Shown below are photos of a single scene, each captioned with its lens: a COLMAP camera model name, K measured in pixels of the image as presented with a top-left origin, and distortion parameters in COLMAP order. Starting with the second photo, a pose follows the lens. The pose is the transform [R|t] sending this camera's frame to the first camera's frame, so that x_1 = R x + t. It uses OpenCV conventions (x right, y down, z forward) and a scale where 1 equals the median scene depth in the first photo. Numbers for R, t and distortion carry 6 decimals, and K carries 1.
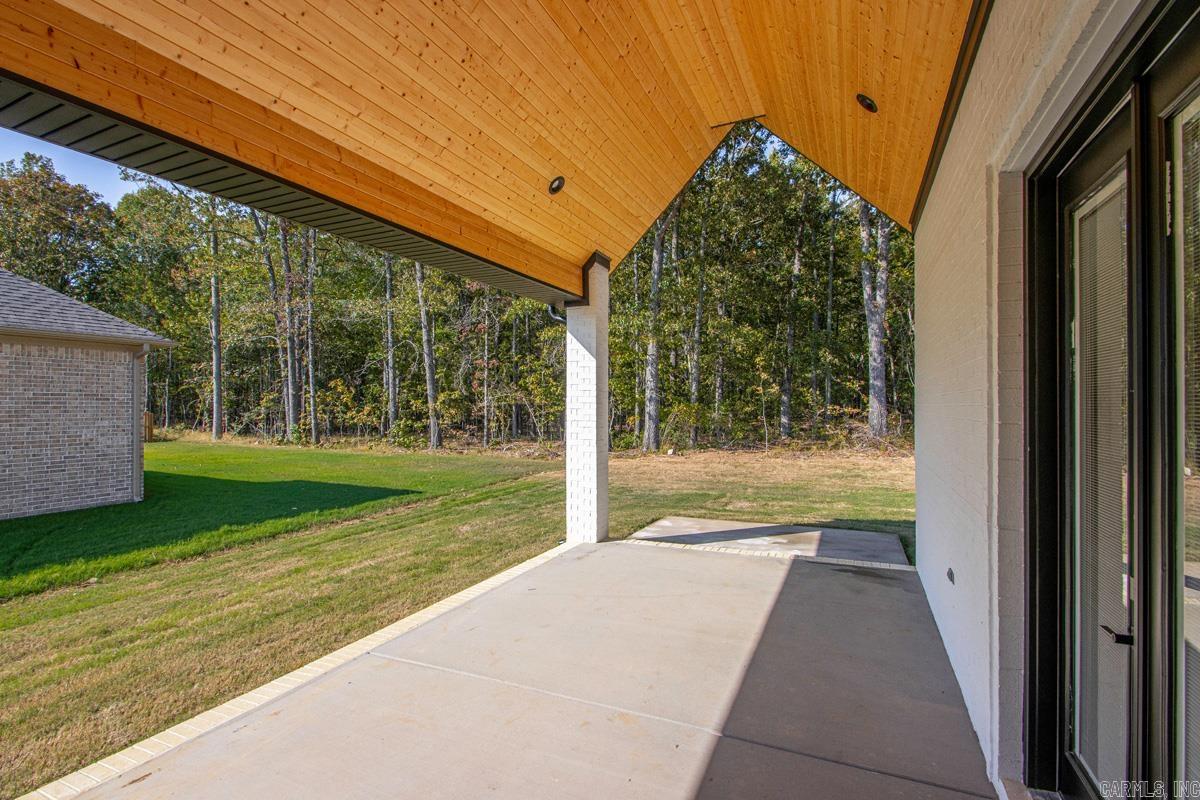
lens RADIAL K [[568.6, 0, 604.3], [0, 568.6, 412.4], [0, 0, 1]] dist [0.024652, -0.020522]
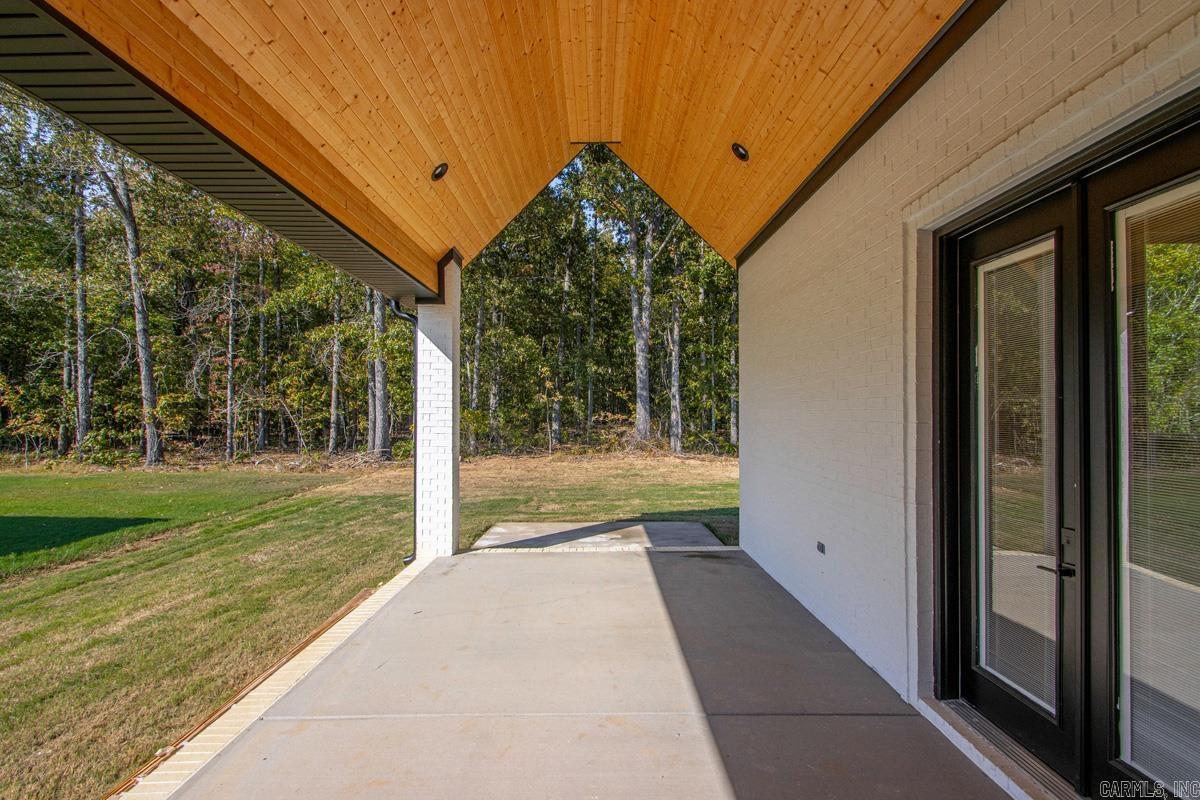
lens RADIAL K [[559.7, 0, 599.8], [0, 559.7, 415.3], [0, 0, 1]] dist [0.026796, -0.019740]
pose [[0.908417, 0.000158, 0.418064, -0.169047], [0.003177, 0.999968, -0.007283, 0.003467], [-0.418052, 0.007944, 0.908388, 0.047815]]
